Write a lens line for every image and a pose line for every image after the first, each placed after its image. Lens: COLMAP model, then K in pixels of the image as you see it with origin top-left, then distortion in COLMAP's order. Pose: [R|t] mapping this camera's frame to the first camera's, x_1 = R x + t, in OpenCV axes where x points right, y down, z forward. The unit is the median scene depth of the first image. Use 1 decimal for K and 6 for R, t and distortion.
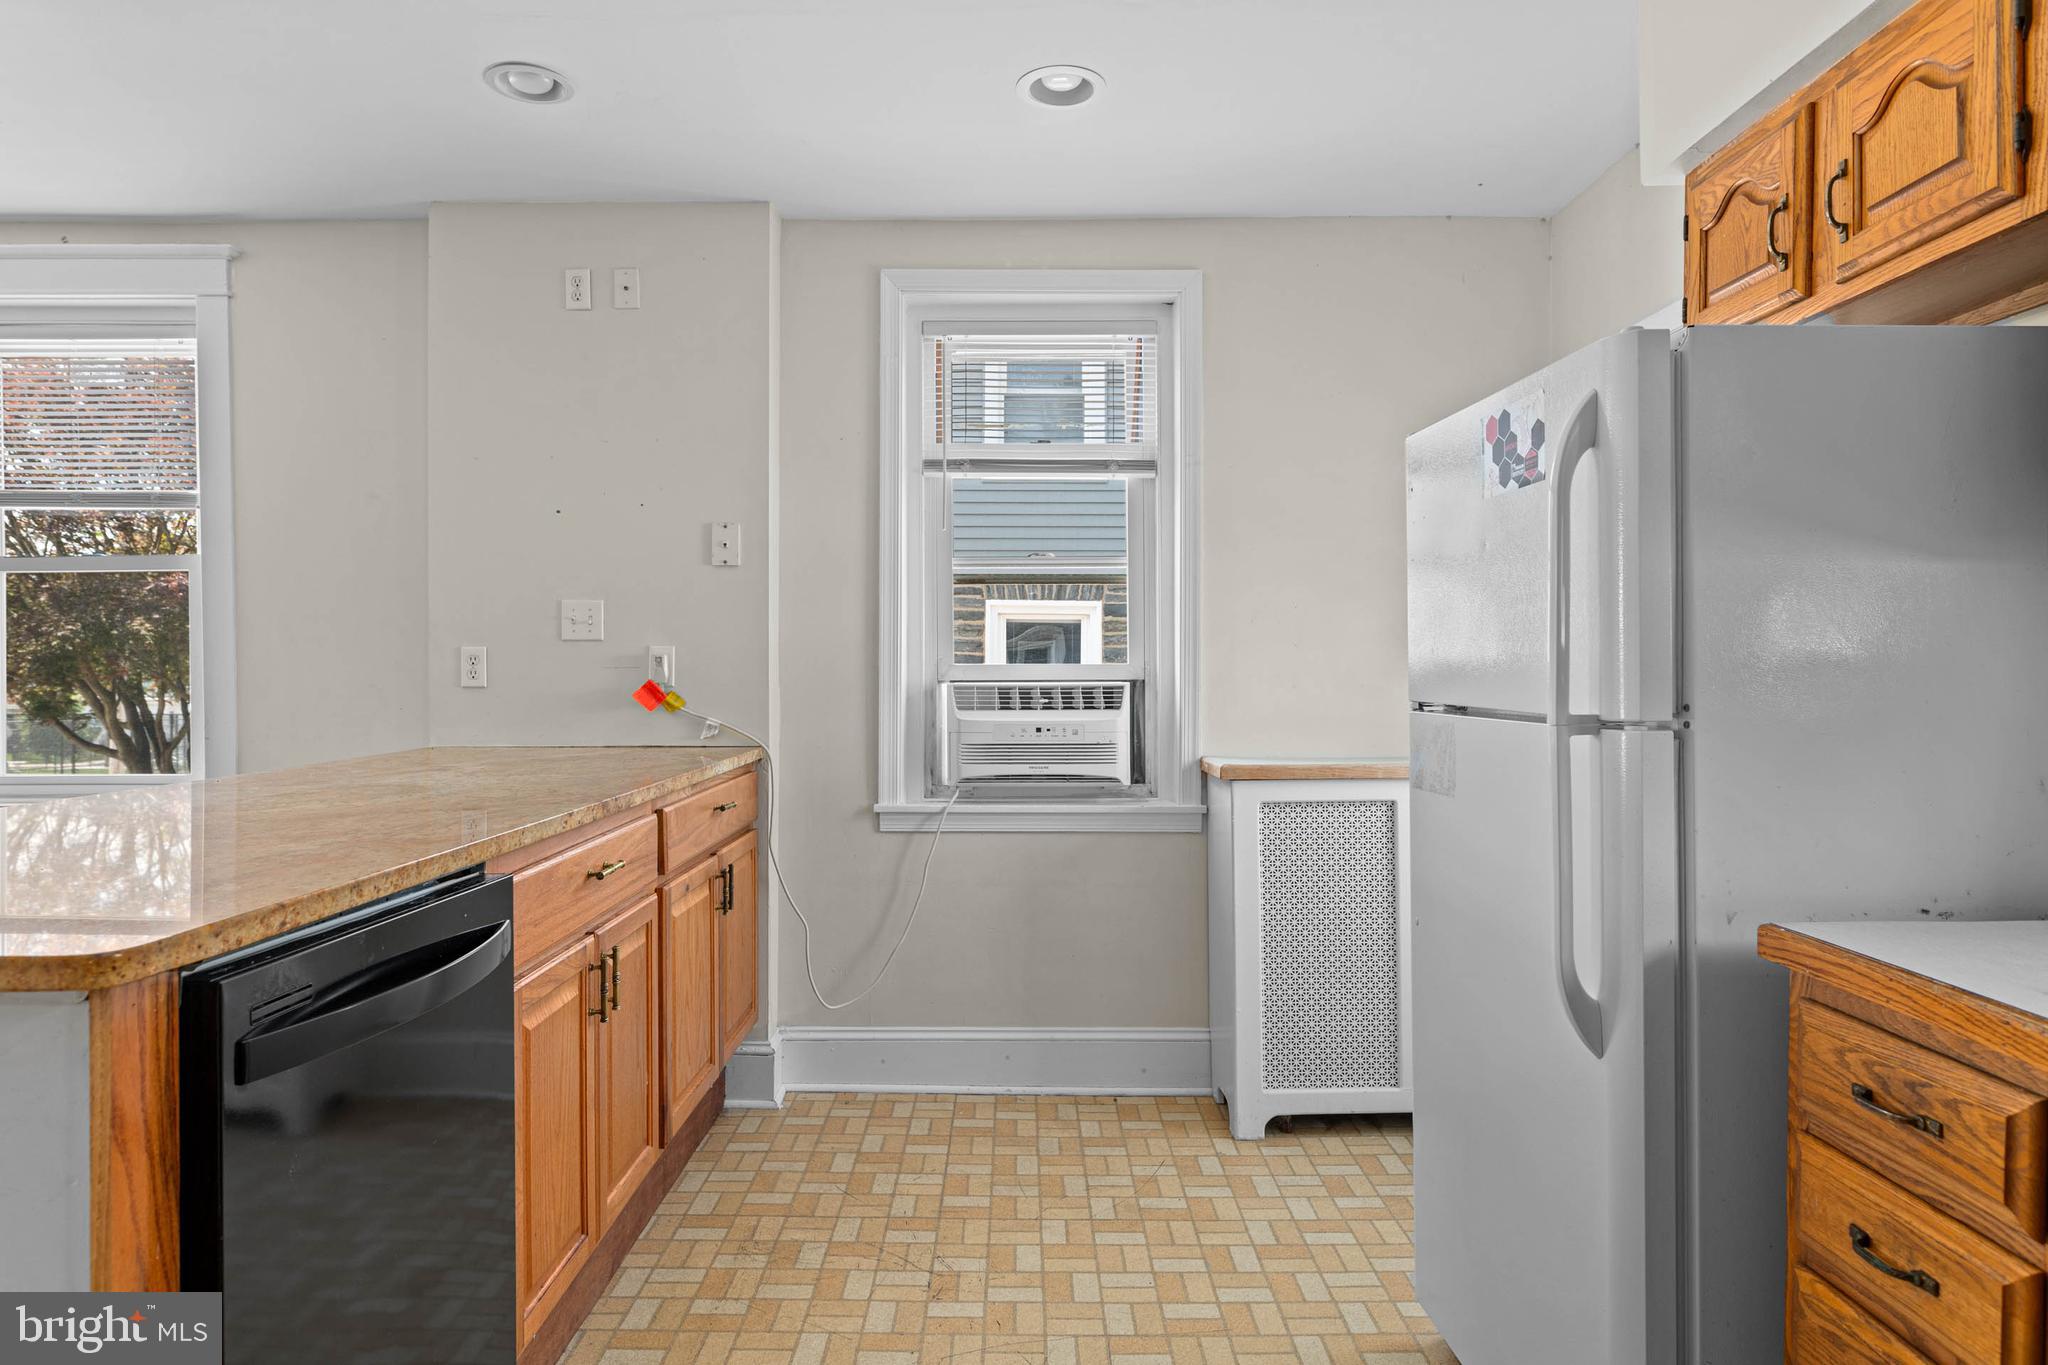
lens RADIAL K [[1191.9, 0, 1010.6], [0, 1191.9, 682.5], [0, 0, 1]] dist [0.003081, -0.000226]
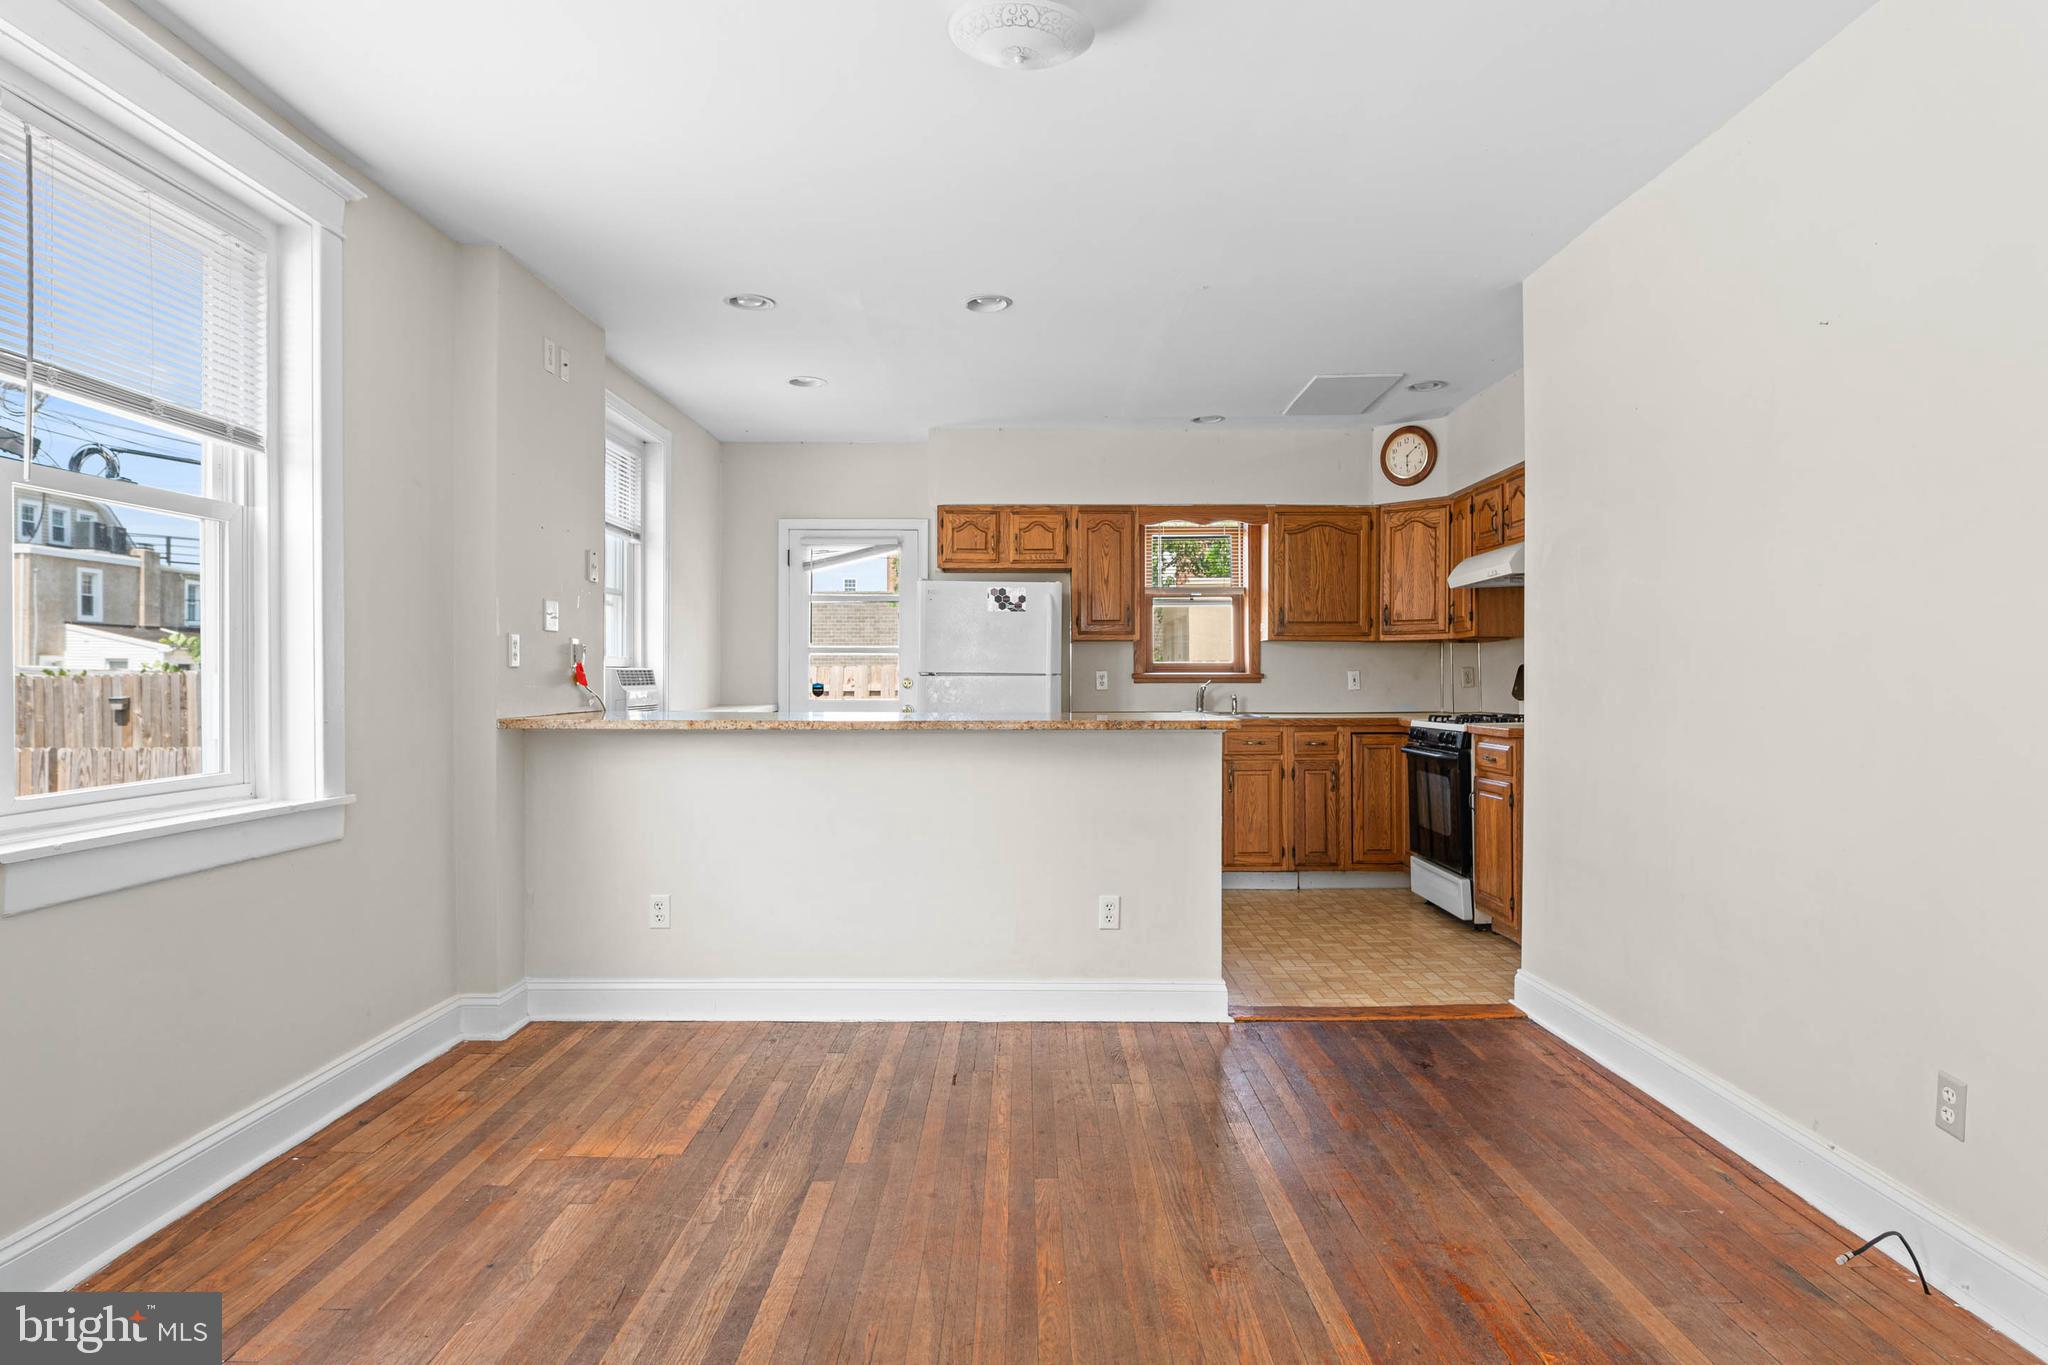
lens RADIAL K [[1191.9, 0, 1023.9], [0, 1191.9, 678.5], [0, 0, 1]] dist [0.003081, -0.000226]
pose [[-0.010256, -0.005051, 0.999935, -3.645238], [0.008410, 0.999951, 0.005138, 0.026676], [-0.999912, 0.008463, -0.010213, 1.135681]]
